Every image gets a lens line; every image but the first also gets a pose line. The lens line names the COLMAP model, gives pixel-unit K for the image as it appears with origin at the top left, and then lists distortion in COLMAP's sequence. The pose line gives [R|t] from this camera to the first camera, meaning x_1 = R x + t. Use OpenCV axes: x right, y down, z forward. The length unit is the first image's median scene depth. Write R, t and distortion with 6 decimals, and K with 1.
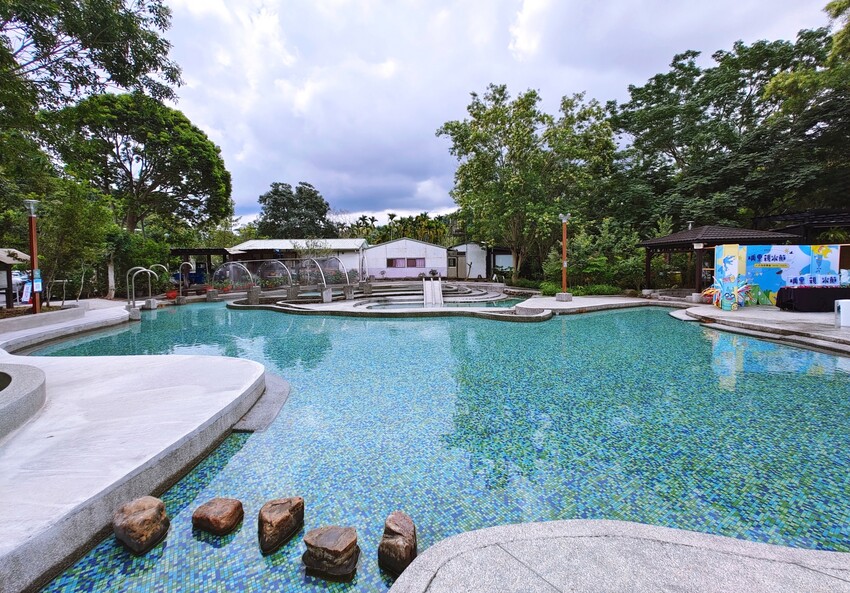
lens RADIAL K [[353.3, 0, 427.2], [0, 353.3, 274.3], [0, 0, 1]] dist [-0.001090, 0.000083]
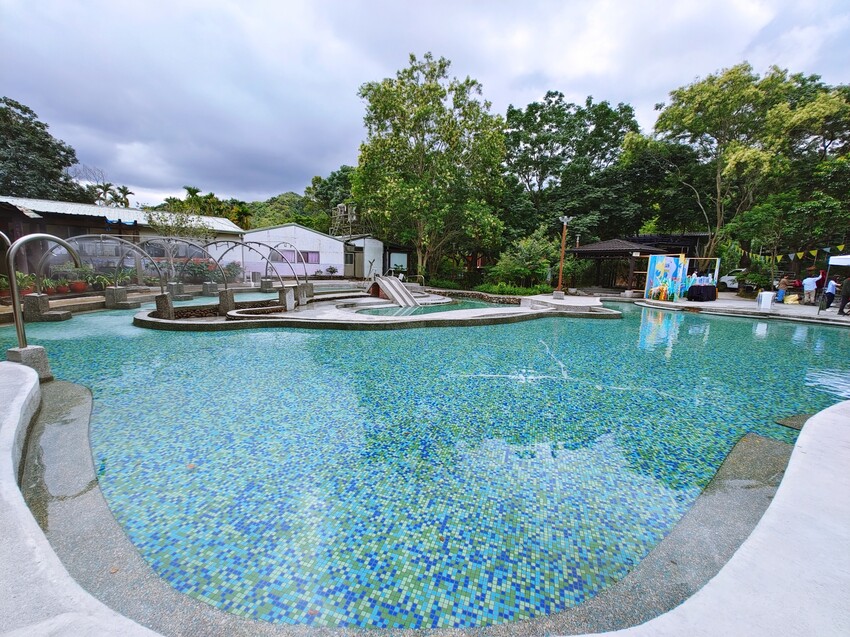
lens RADIAL K [[343.4, 0, 423.2], [0, 343.4, 320.7], [0, 0, 1]] dist [0.002377, 0.000506]
pose [[0.784944, -0.065476, 0.616097, -0.342131], [-0.016011, 0.991924, 0.125817, 0.008595], [-0.619359, -0.108624, 0.777557, 0.236137]]
